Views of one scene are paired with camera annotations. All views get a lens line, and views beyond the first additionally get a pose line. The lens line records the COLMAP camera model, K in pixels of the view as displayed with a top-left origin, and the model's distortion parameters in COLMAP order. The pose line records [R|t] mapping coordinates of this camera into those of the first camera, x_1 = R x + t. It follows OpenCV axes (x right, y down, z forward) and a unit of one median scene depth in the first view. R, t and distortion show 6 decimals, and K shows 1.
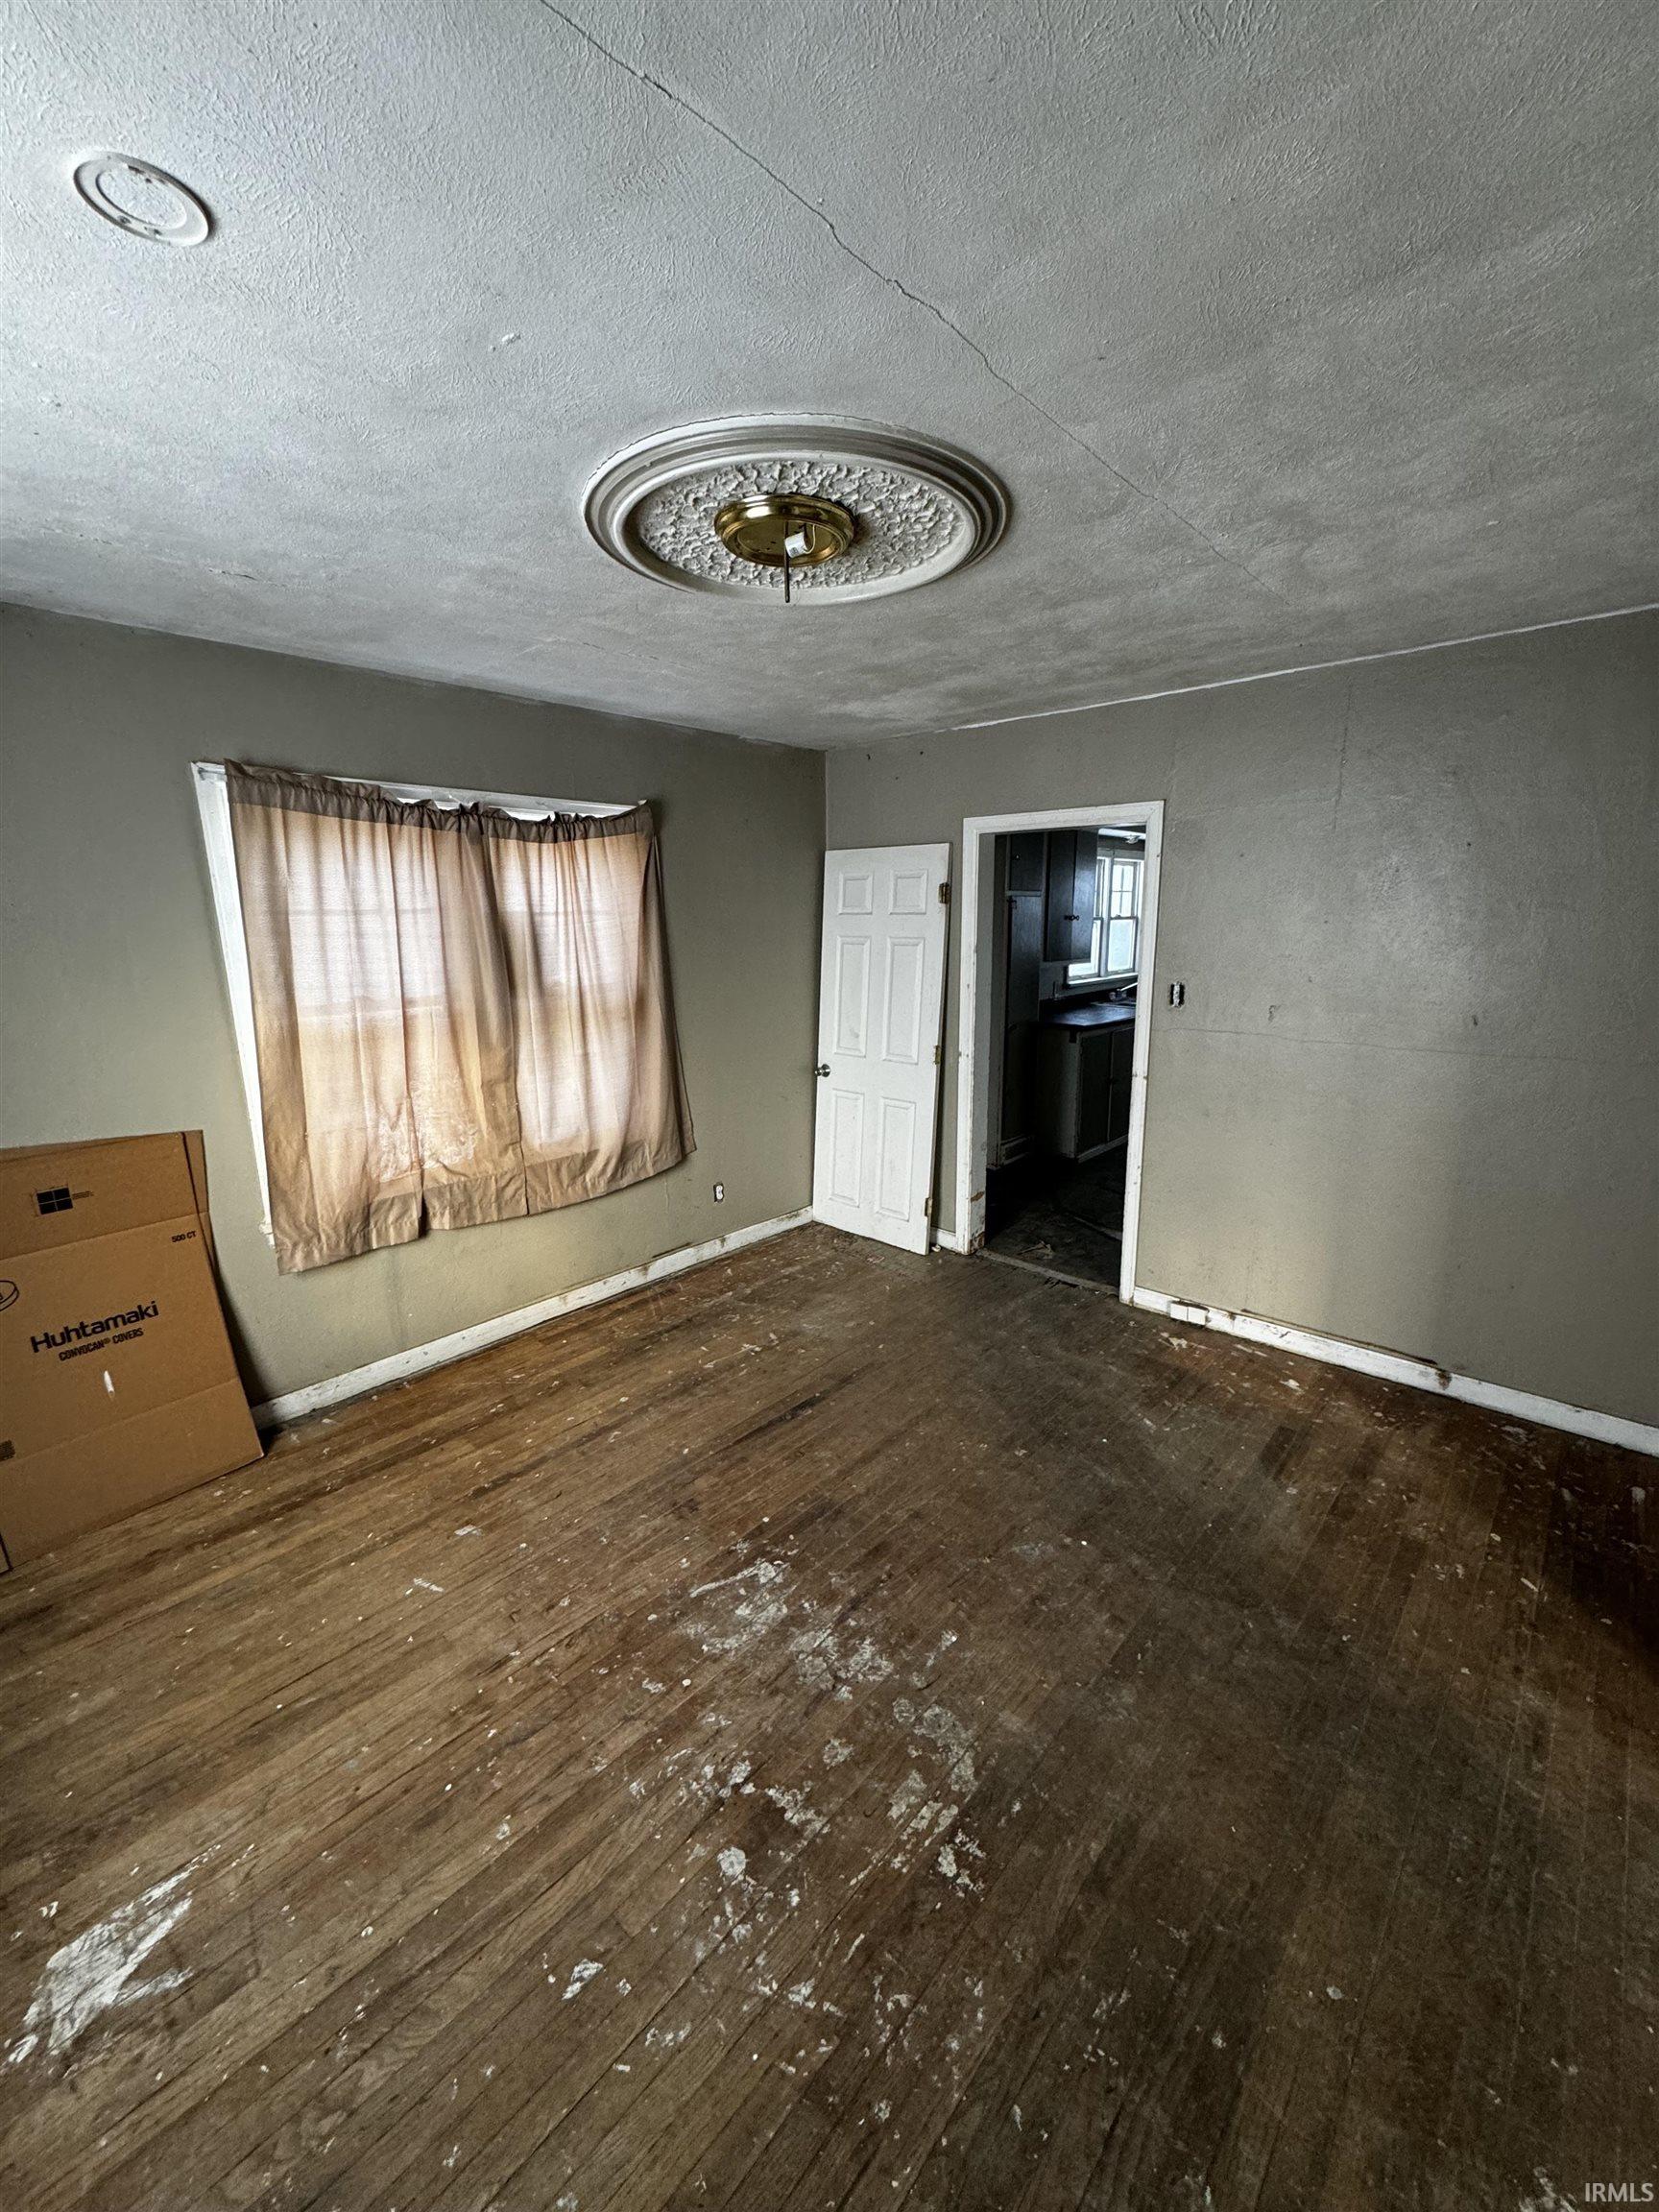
lens RADIAL K [[883.1, 0, 834.7], [0, 883.1, 1111.5], [0, 0, 1]] dist [0.001358, 0.000068]
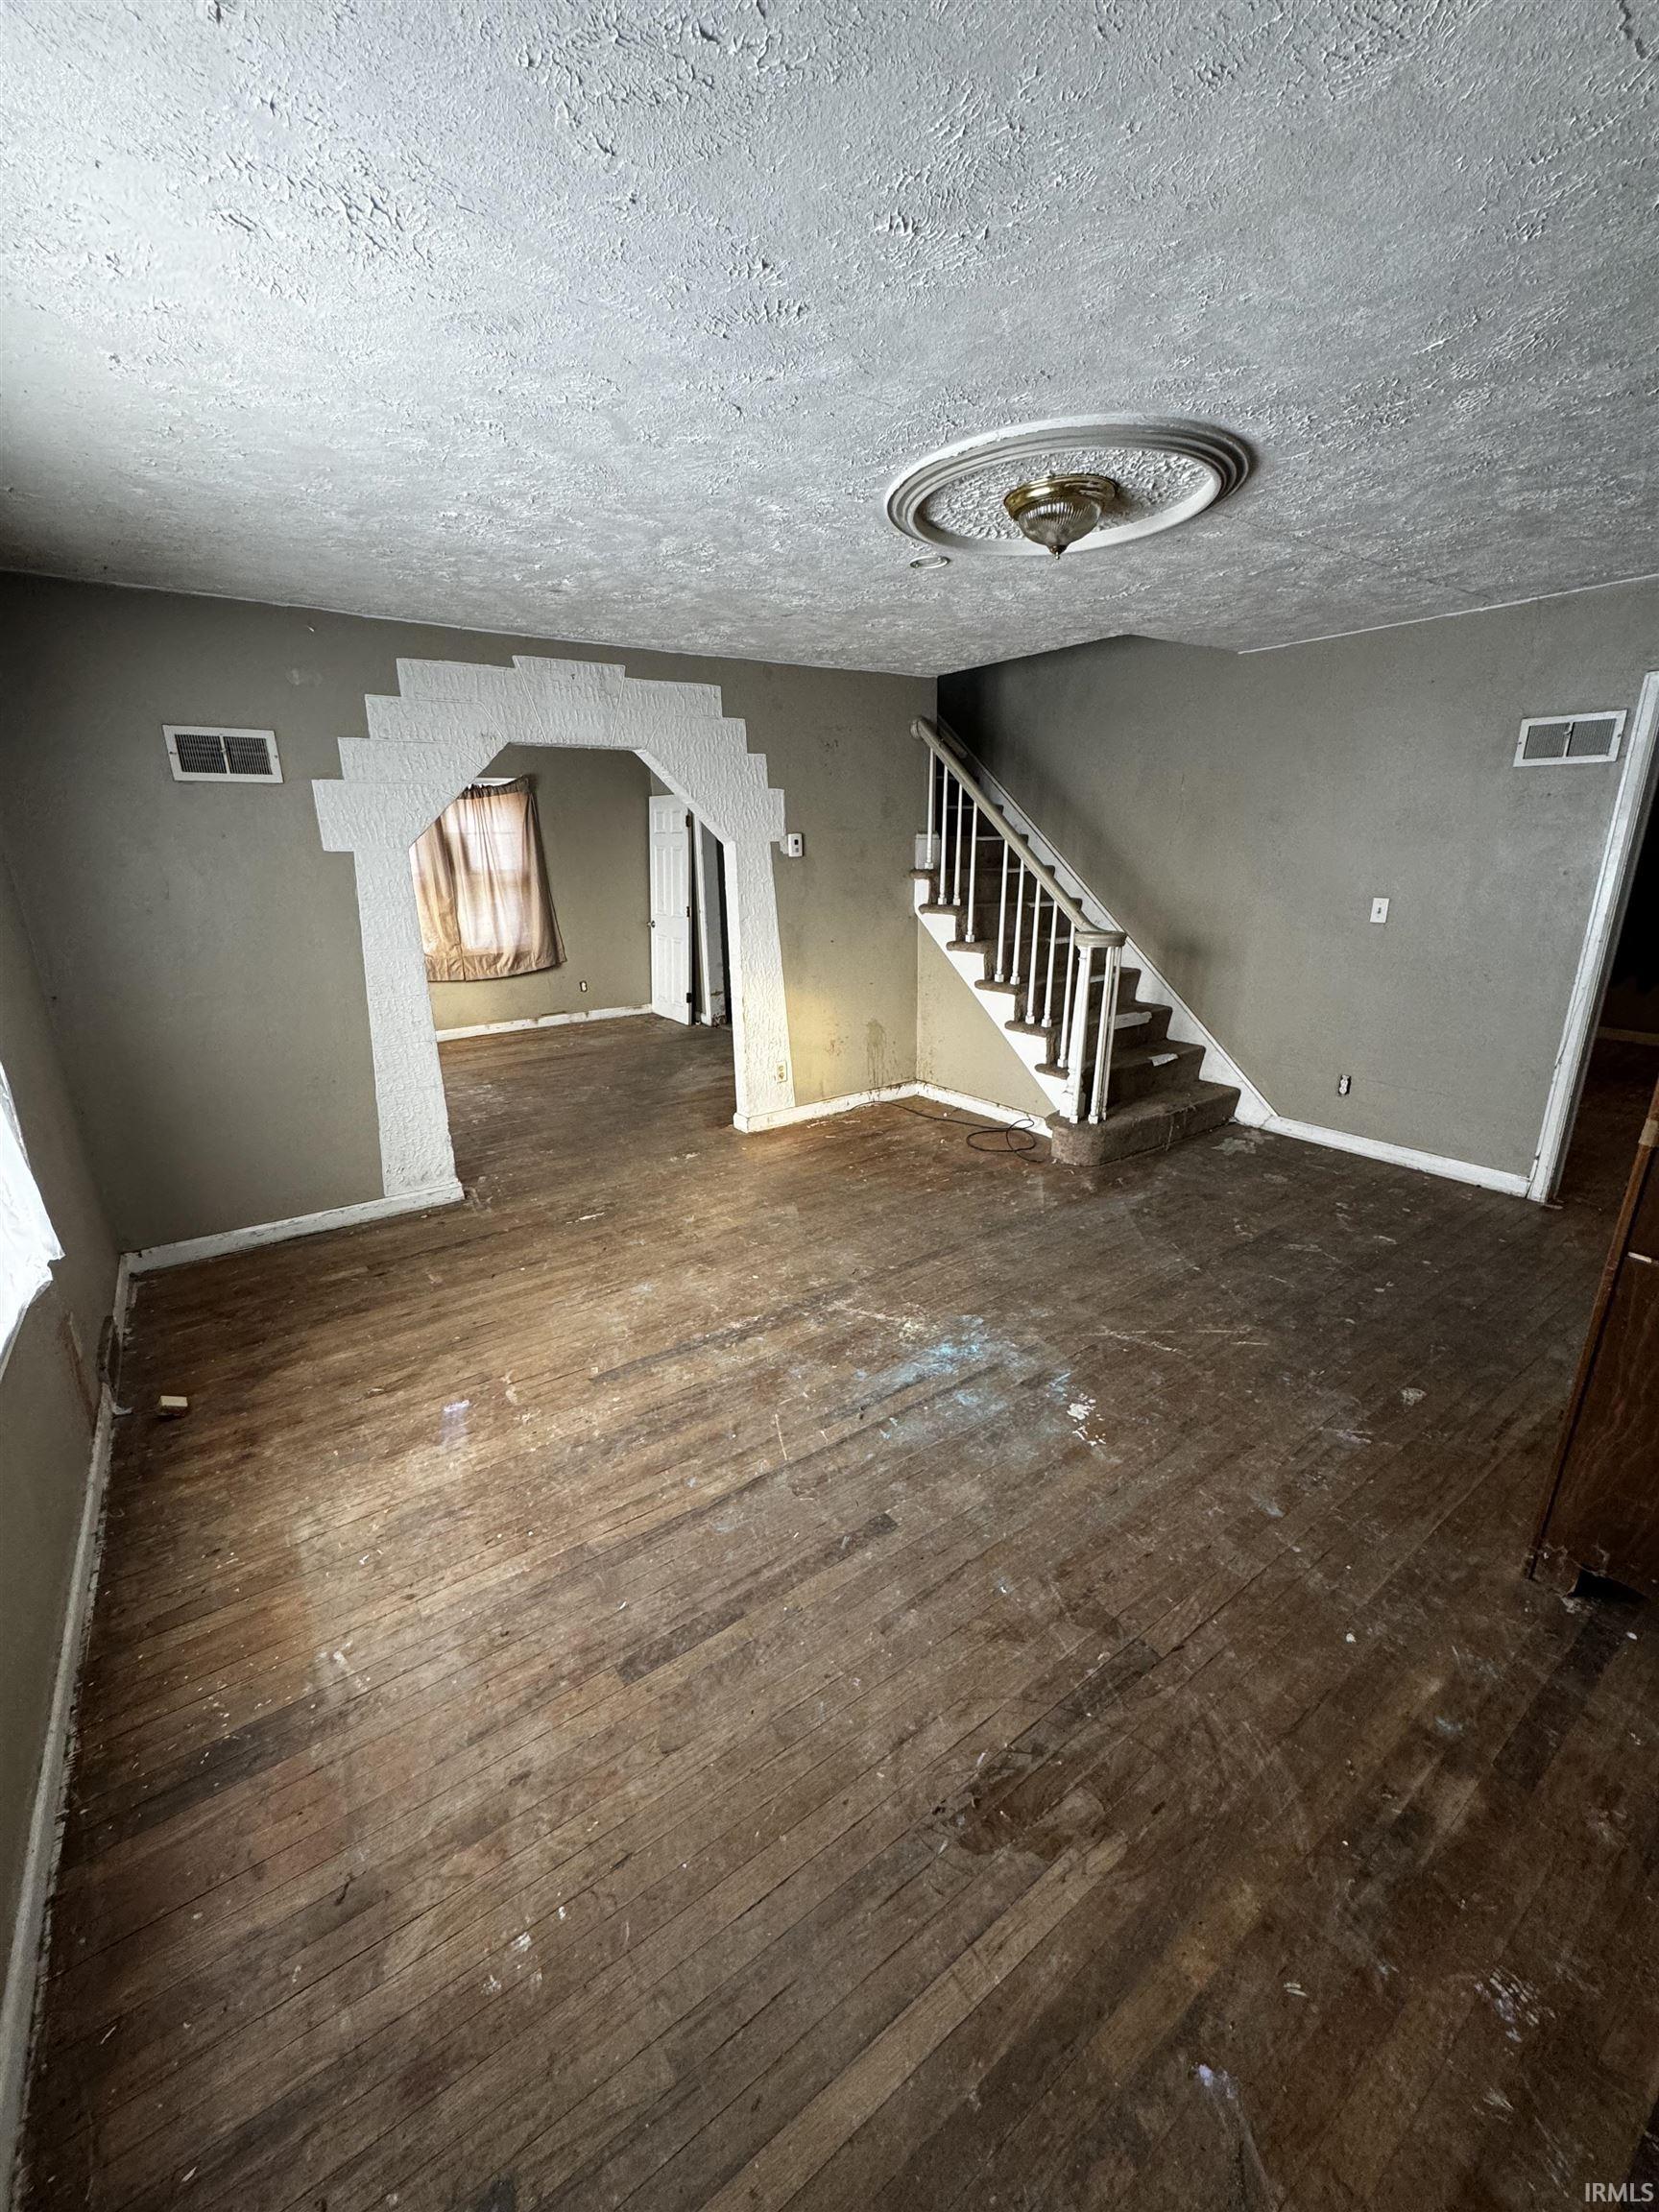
lens RADIAL K [[883.1, 0, 817.6], [0, 883.1, 1103.8], [0, 0, 1]] dist [0.001358, 0.000068]
pose [[0.974792, 0.058125, -0.215412, 0.941592], [-0.040778, 0.995621, 0.084123, 0.198724], [0.219358, -0.073218, 0.972893, -0.882368]]
